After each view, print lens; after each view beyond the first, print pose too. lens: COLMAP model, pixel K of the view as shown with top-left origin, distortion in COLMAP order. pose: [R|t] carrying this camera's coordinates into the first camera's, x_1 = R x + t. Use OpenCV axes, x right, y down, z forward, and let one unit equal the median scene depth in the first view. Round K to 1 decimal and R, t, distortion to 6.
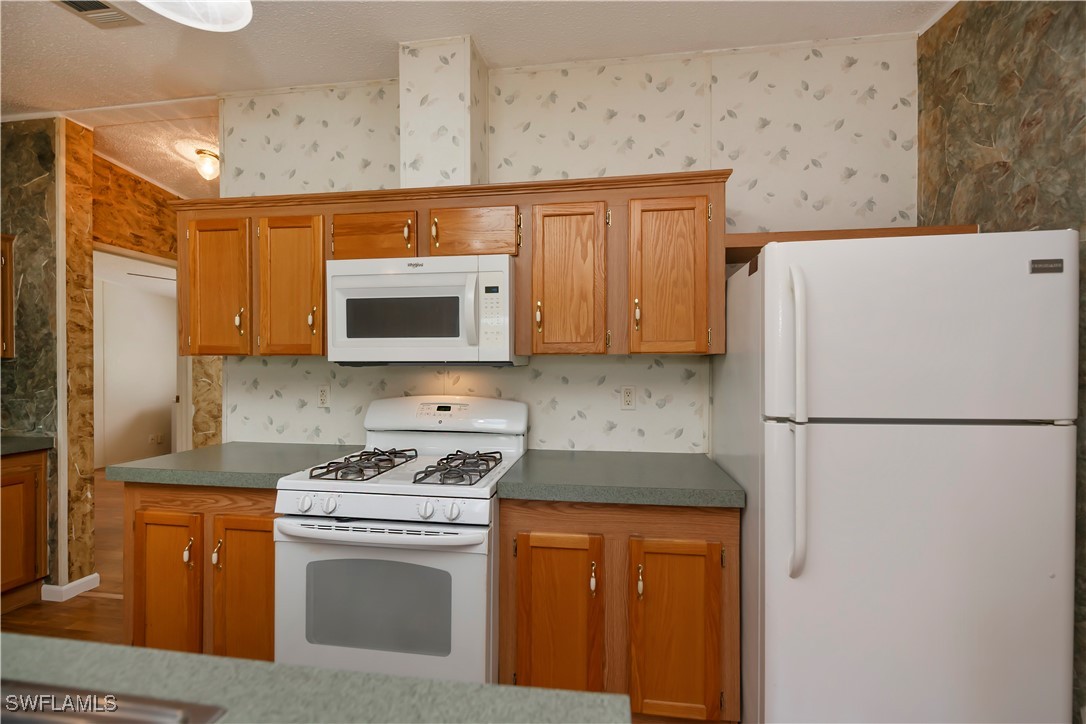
lens RADIAL K [[438.7, 0, 543.9], [0, 438.7, 367.6], [0, 0, 1]] dist [0.000766, -0.000242]
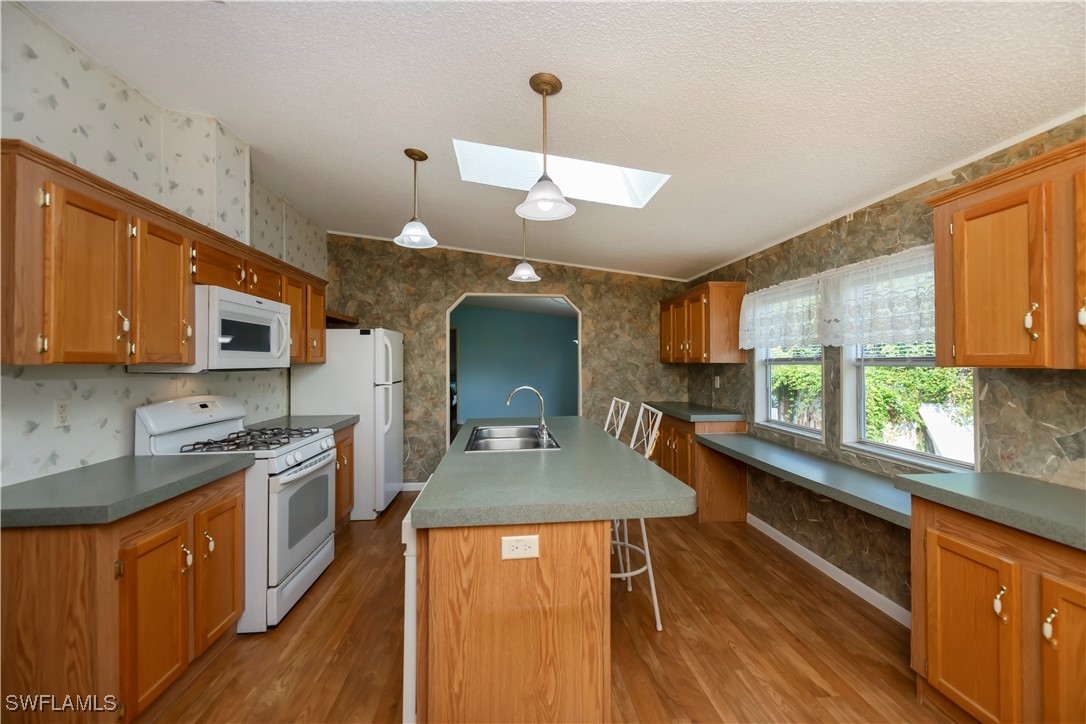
lens RADIAL K [[438.7, 0, 543.9], [0, 438.7, 367.6], [0, 0, 1]] dist [0.000766, -0.000242]
pose [[-0.218148, -0.010855, 0.975855, -1.927740], [0.013252, 0.999813, 0.014084, -0.023677], [-0.975826, 0.016005, -0.217963, 0.394420]]
